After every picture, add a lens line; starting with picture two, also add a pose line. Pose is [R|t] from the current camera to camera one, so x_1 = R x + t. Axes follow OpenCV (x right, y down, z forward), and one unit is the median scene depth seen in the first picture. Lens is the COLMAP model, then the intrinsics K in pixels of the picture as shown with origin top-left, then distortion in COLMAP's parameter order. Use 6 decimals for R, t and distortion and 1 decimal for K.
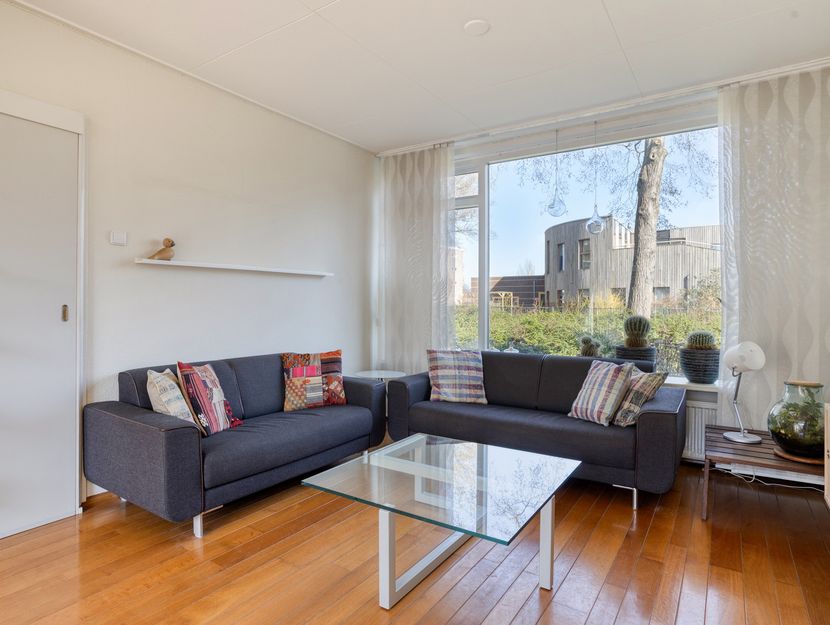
lens RADIAL K [[483.3, 0, 415.5], [0, 483.3, 299.1], [0, 0, 1]] dist [-0.045818, 0.029760]
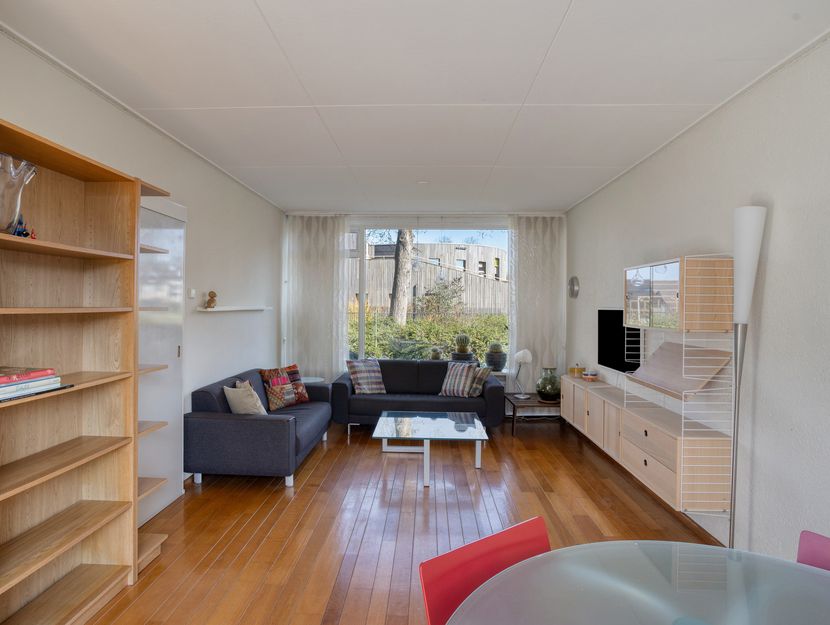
lens RADIAL K [[483.3, 0, 415.5], [0, 483.3, 299.1], [0, 0, 1]] dist [-0.045818, 0.029760]
pose [[0.849564, 0.011666, 0.527356, -0.643983], [-0.013831, 0.999904, 0.000162, -0.097570], [-0.527304, -0.007432, 0.849644, -0.411278]]
